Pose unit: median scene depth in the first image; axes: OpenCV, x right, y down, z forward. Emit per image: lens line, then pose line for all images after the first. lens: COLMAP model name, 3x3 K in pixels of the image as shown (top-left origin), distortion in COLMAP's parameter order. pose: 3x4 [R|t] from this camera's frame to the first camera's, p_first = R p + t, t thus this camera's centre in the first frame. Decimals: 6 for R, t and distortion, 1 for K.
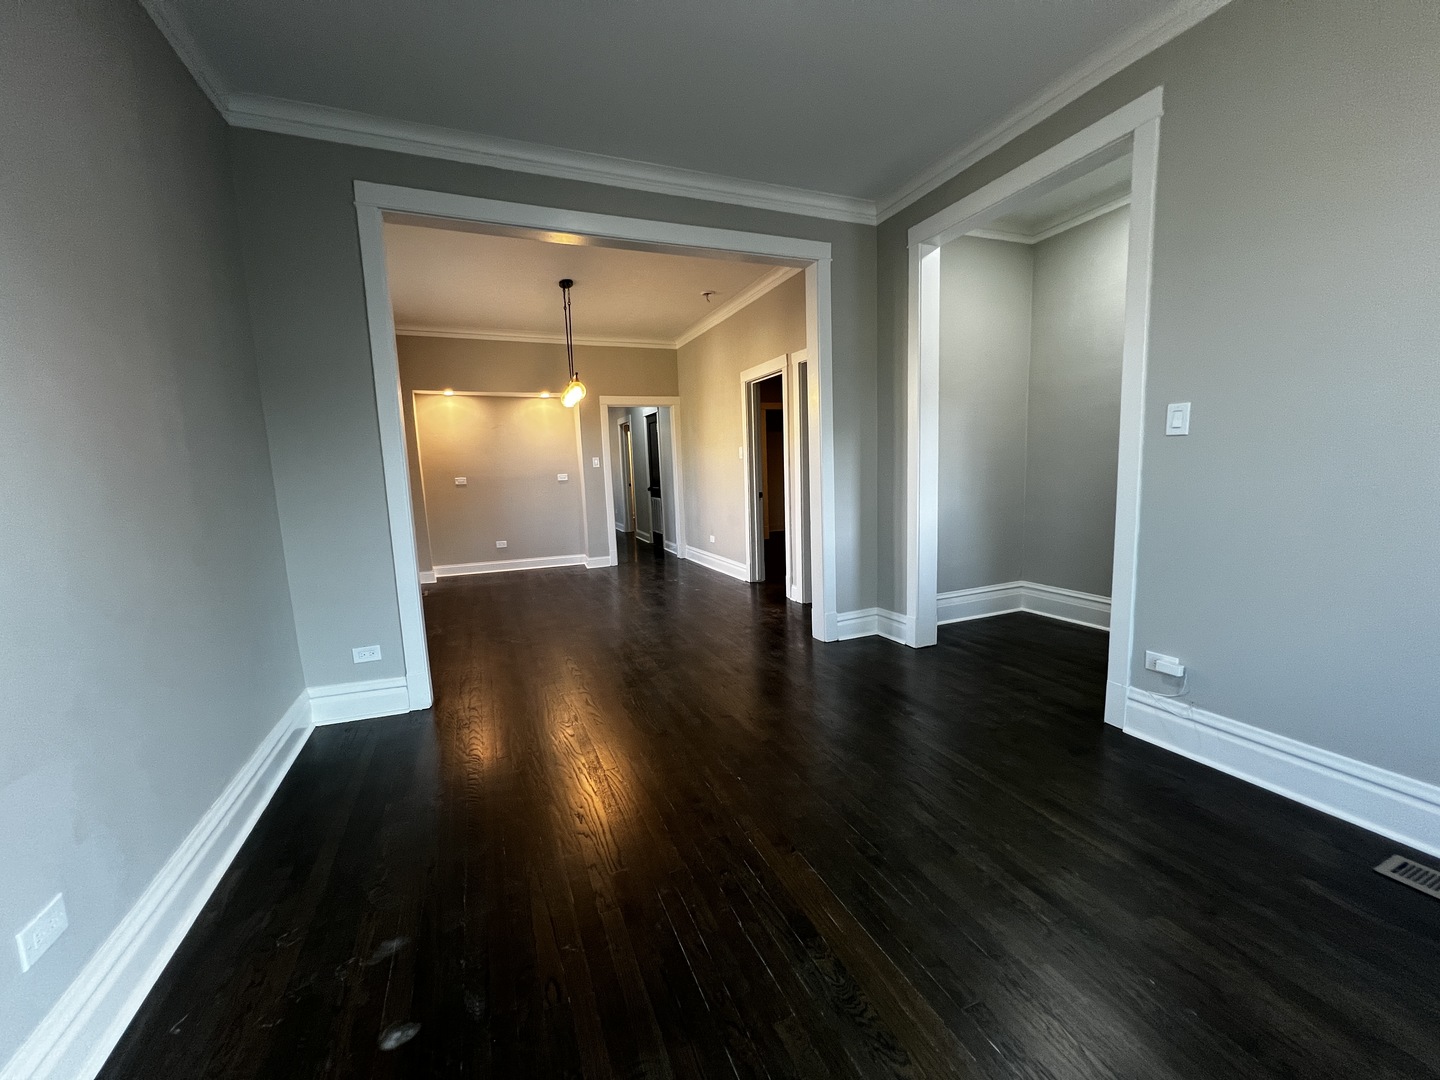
lens RADIAL K [[577.3, 0, 719.7], [0, 577.3, 538.6], [0, 0, 1]] dist [-0.001708, 0.000054]
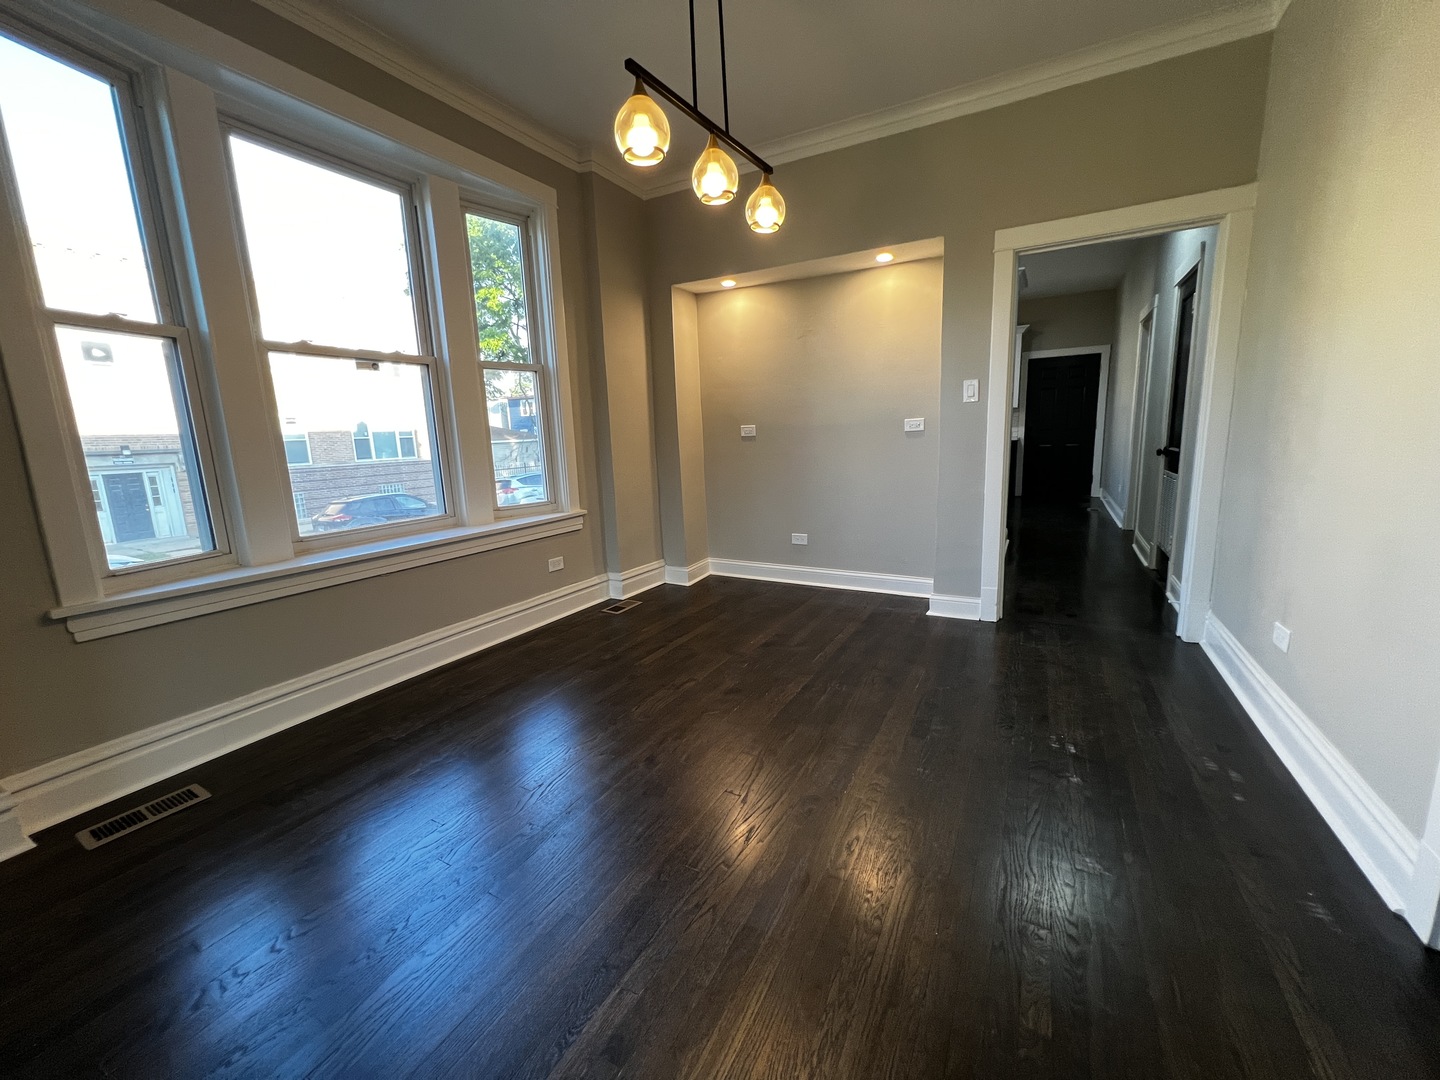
lens RADIAL K [[577.3, 0, 712.9], [0, 577.3, 539.6], [0, 0, 1]] dist [-0.001708, 0.000054]
pose [[0.617215, 0.152189, -0.771935, 0.051513], [-0.084360, 0.988259, 0.127386, -0.109088], [0.782259, -0.013504, 0.622807, 1.060970]]
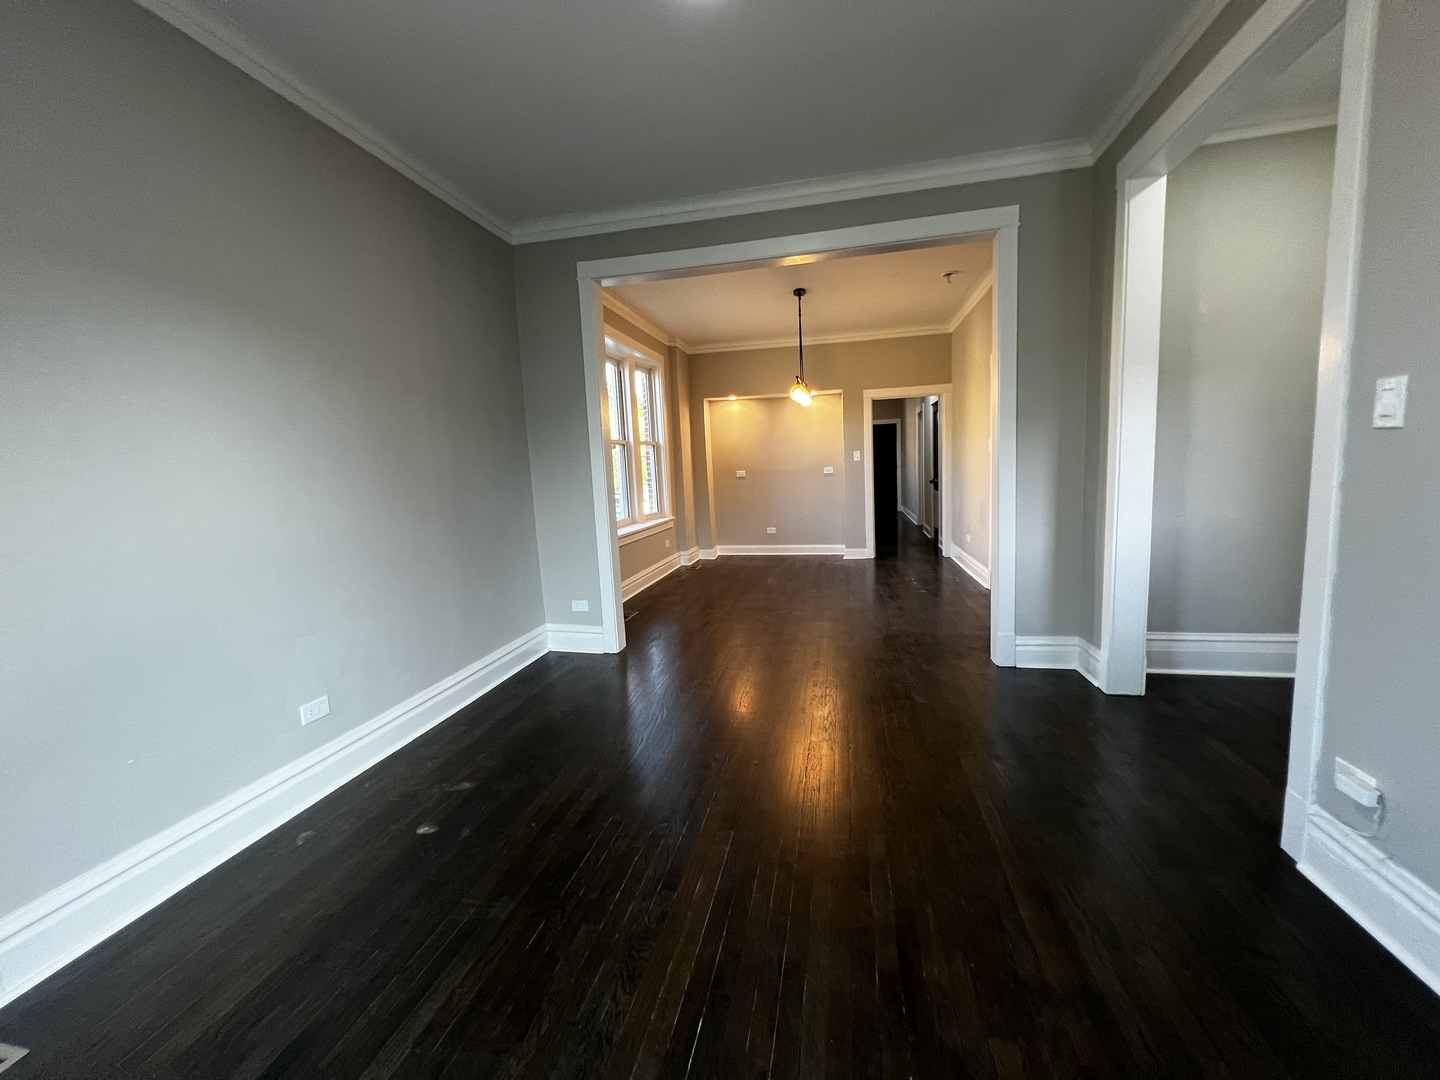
lens RADIAL K [[577.3, 0, 716.9], [0, 577.3, 539.3], [0, 0, 1]] dist [-0.001708, 0.000054]
pose [[0.819681, 0.068863, -0.568665, 0.327971], [-0.054973, 0.997622, 0.041570, -0.026115], [0.570176, -0.002813, 0.821518, 0.038600]]
